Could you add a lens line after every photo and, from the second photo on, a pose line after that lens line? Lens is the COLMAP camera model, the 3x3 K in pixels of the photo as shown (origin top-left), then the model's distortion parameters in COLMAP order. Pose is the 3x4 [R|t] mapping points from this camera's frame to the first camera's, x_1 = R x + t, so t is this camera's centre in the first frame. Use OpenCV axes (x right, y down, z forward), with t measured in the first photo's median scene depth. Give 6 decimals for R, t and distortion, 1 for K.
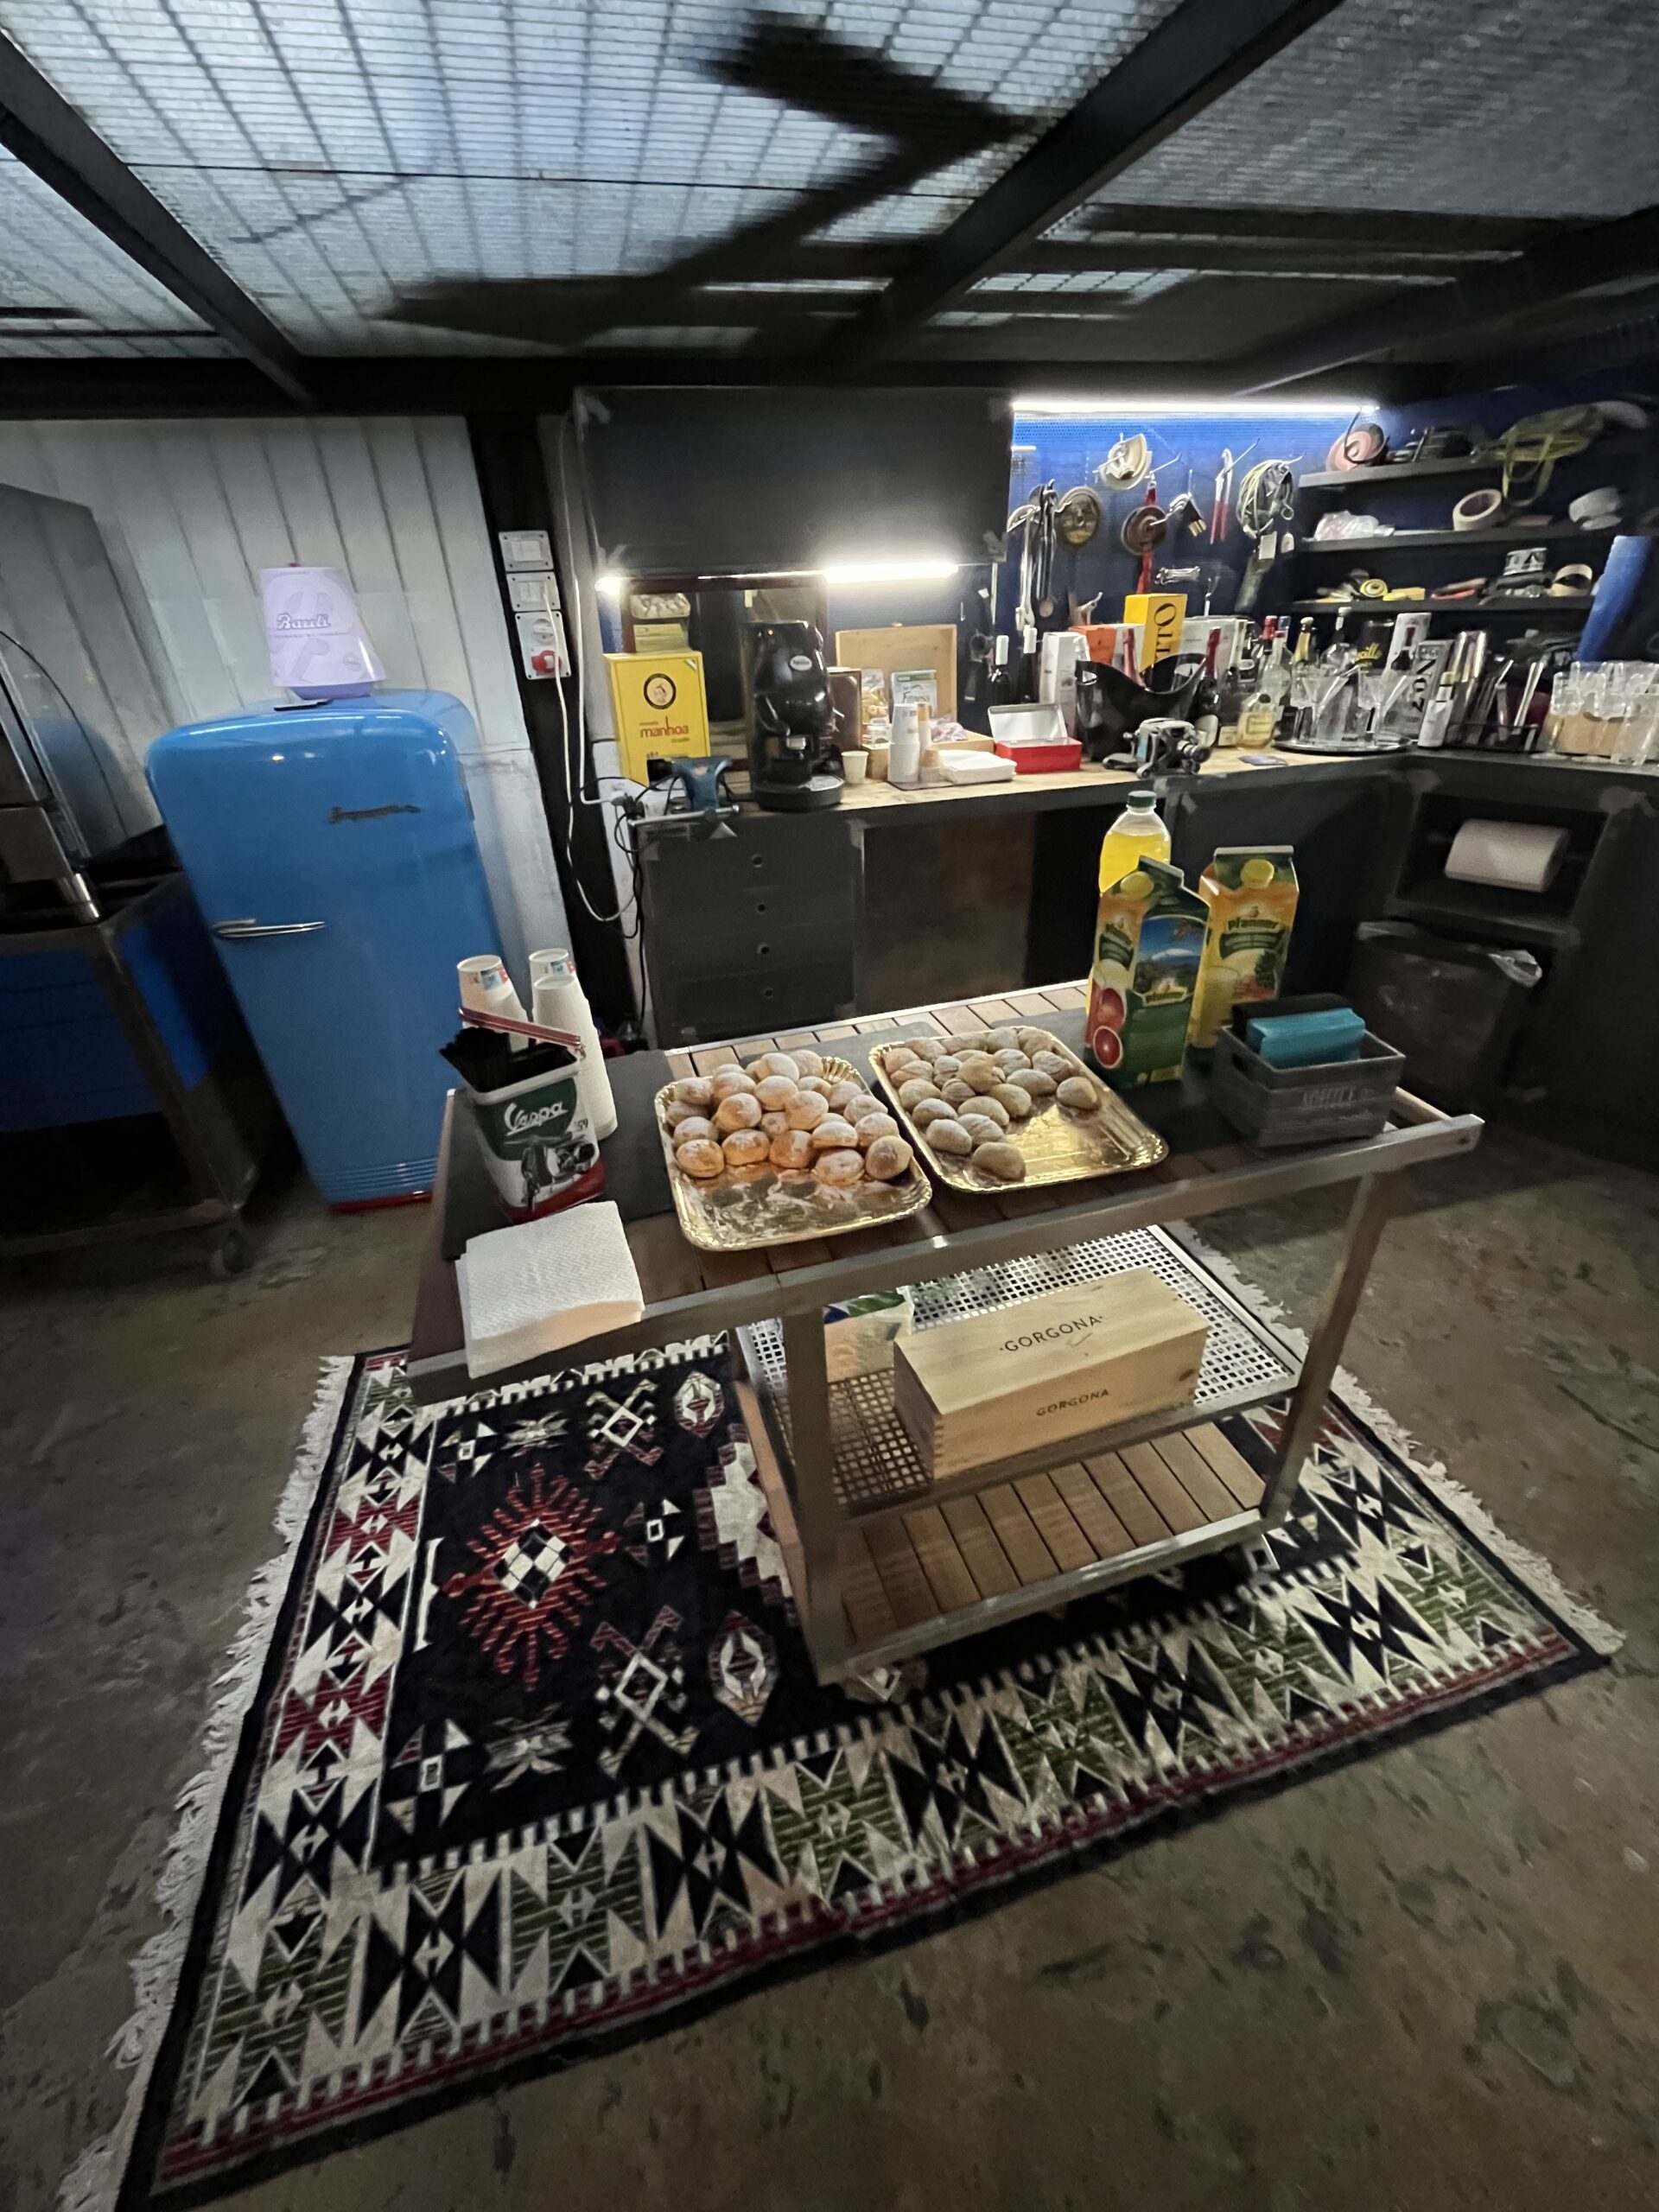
lens RADIAL K [[897.2, 0, 828.0], [0, 897.2, 1117.9], [0, 0, 1]] dist [-0.000266, -0.000800]
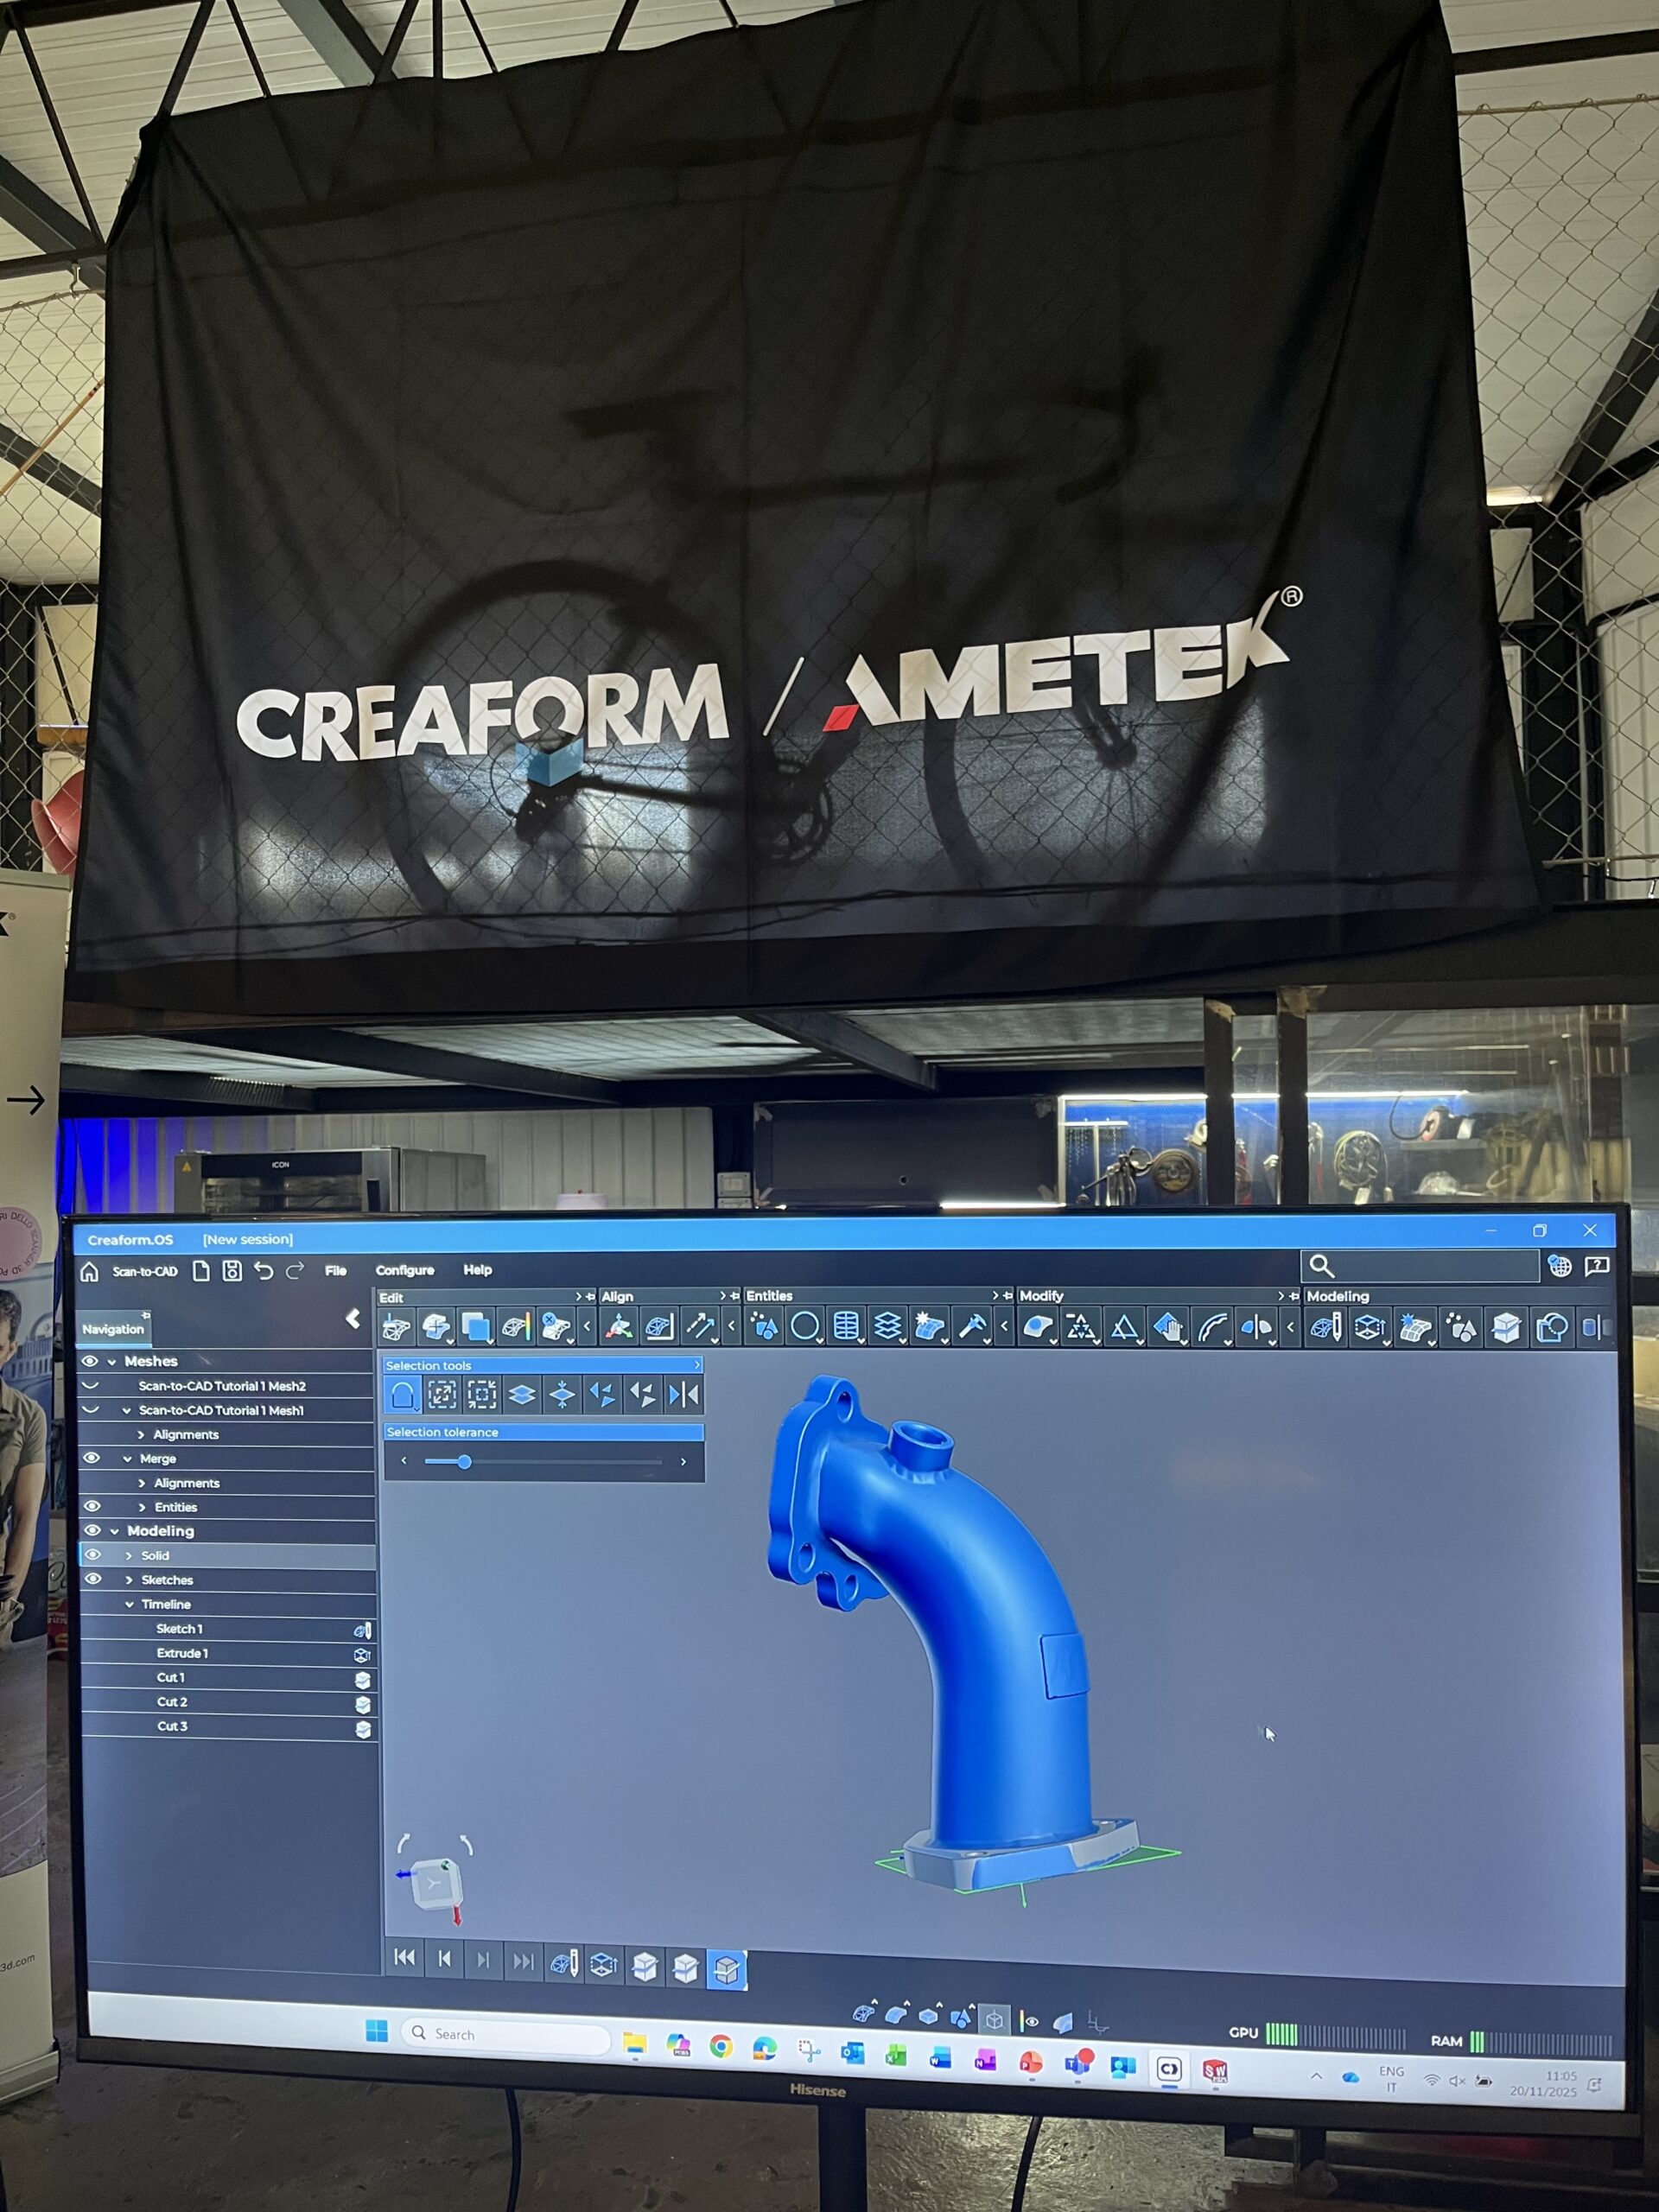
lens RADIAL K [[1703.5, 0, 824.5], [0, 1703.5, 1114.3], [0, 0, 1]] dist [0.028116, -0.025661]
pose [[0.895266, 0.016046, -0.445243, 1.299133], [-0.246227, 0.850687, -0.464439, 0.618758], [0.371310, 0.525428, 0.765542, -1.369749]]
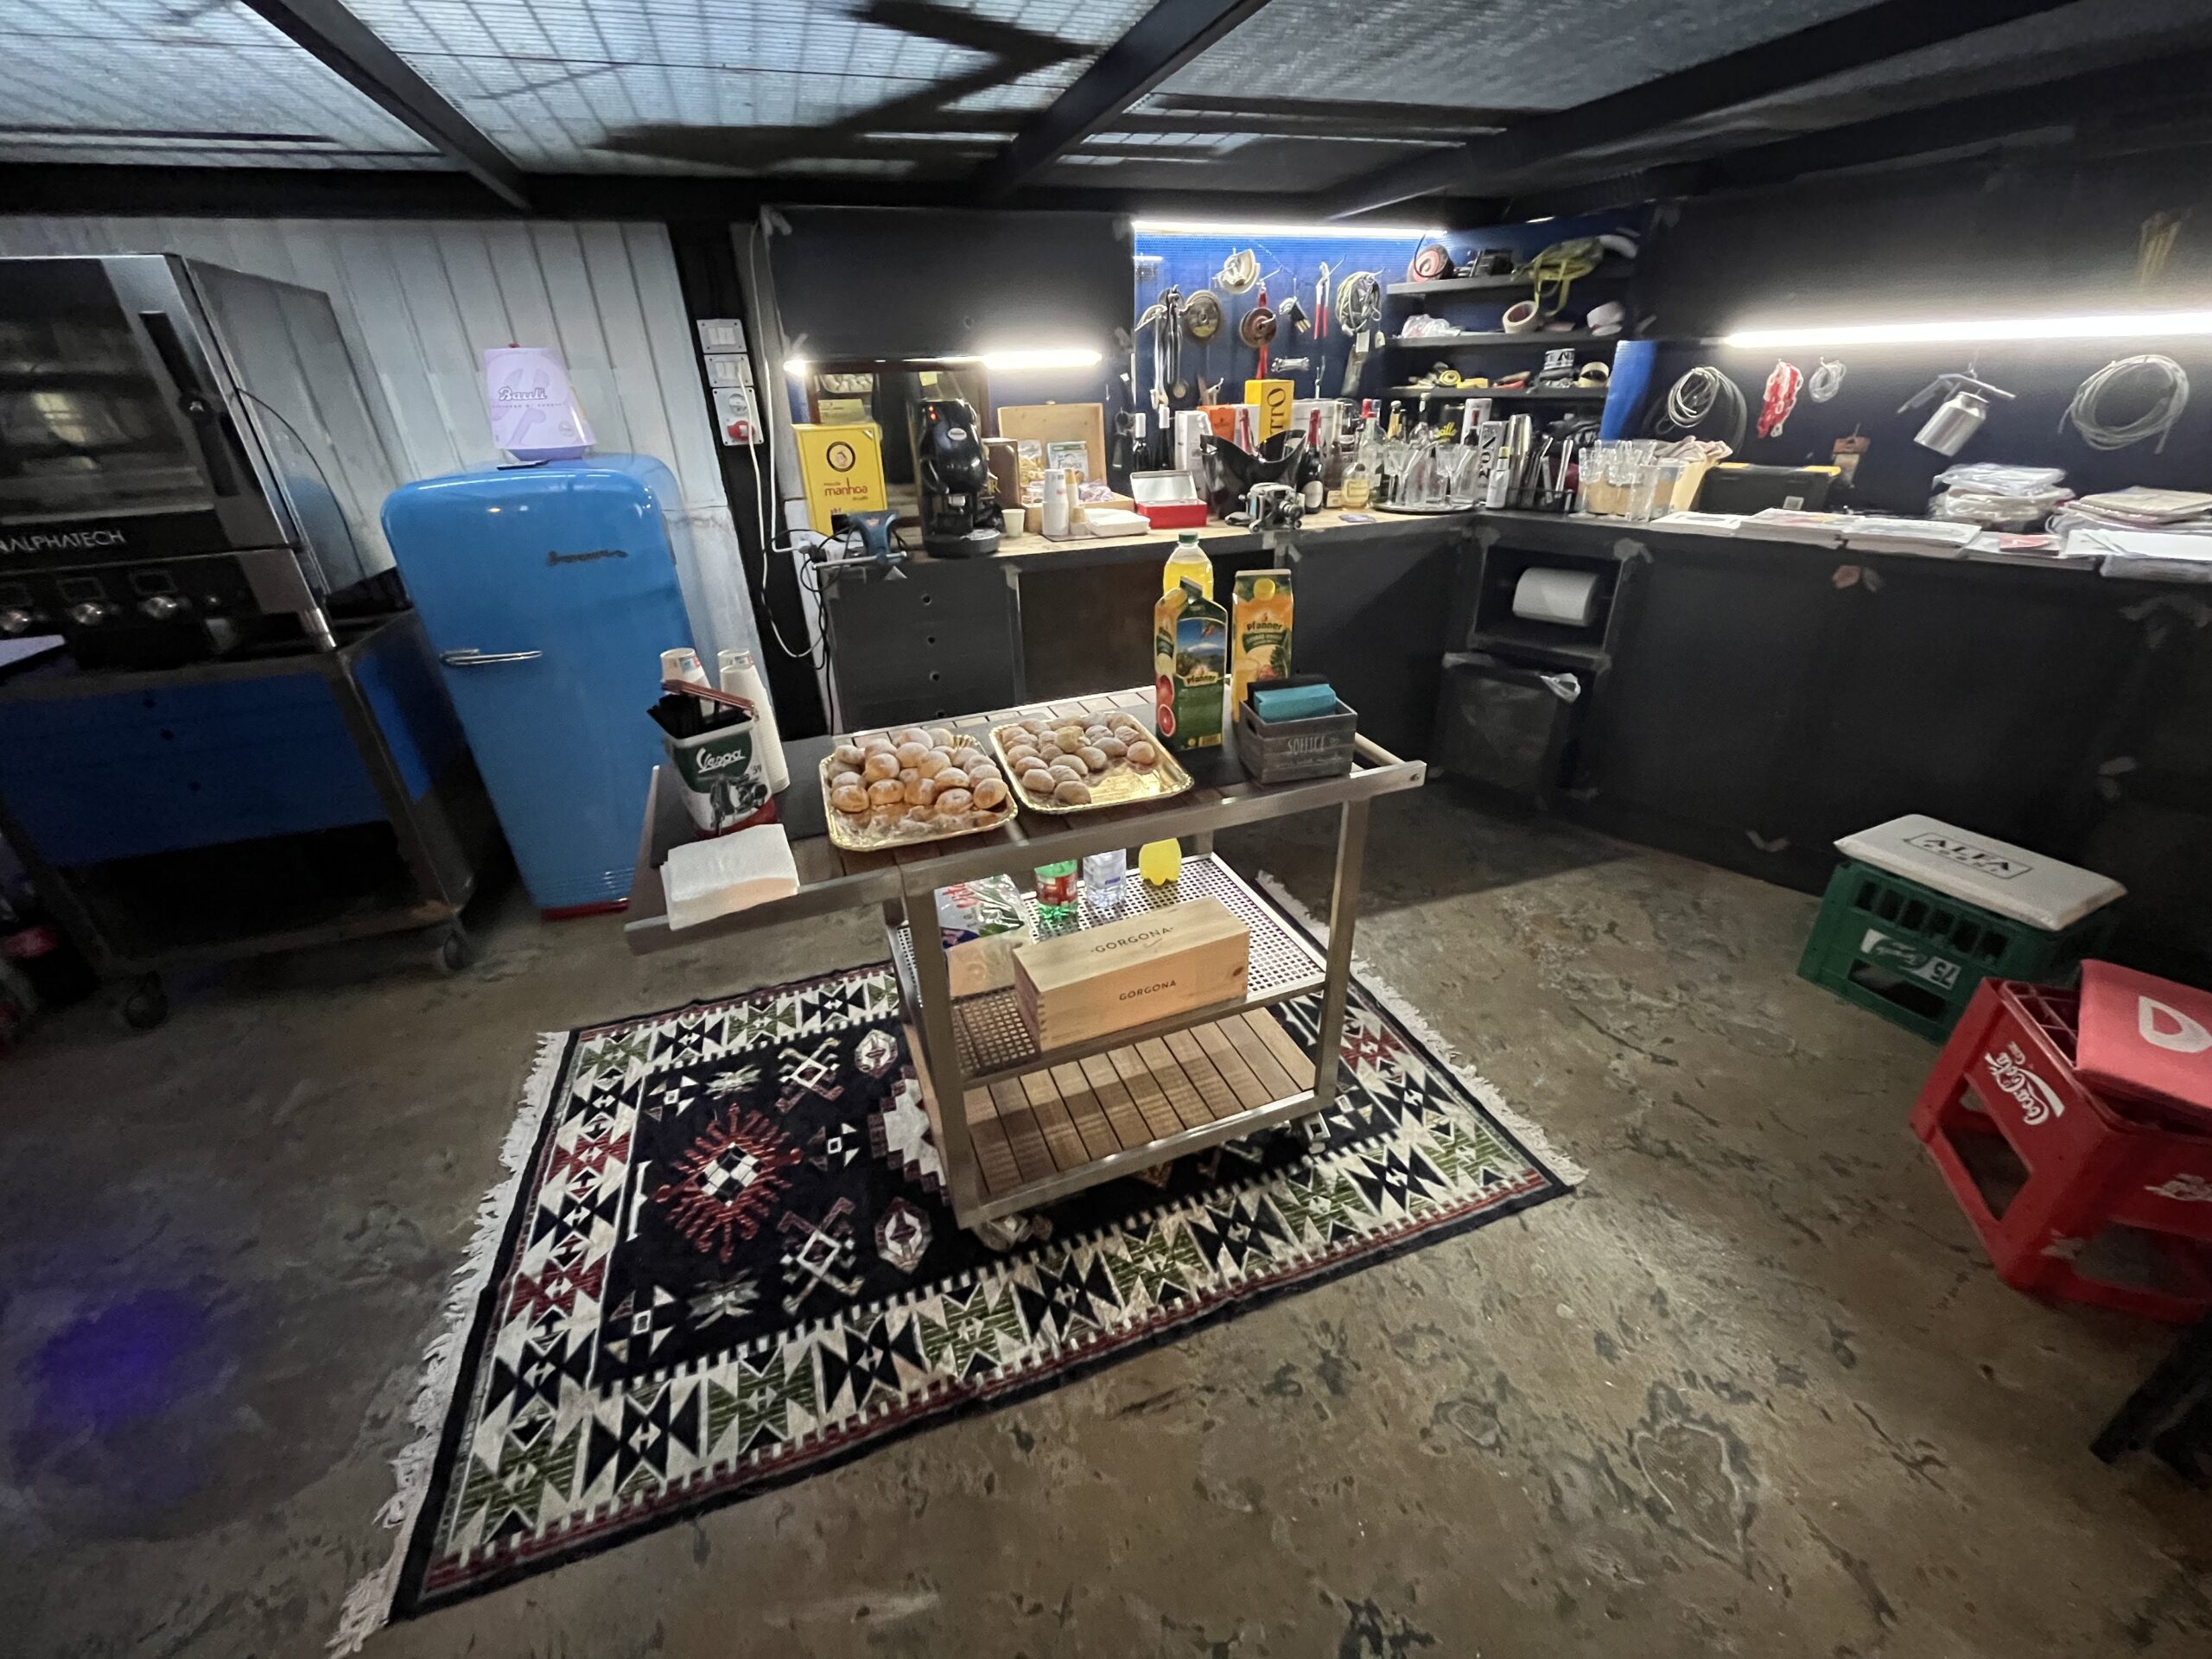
lens RADIAL K [[897.2, 0, 1111.0], [0, 897.2, 843.9], [0, 0, 1]] dist [-0.000266, -0.000800]
pose [[0.997191, -0.021789, 0.071657, 0.089719], [0.024683, 0.998905, -0.039751, 0.106195], [-0.070712, 0.041408, 0.996637, -0.214618]]
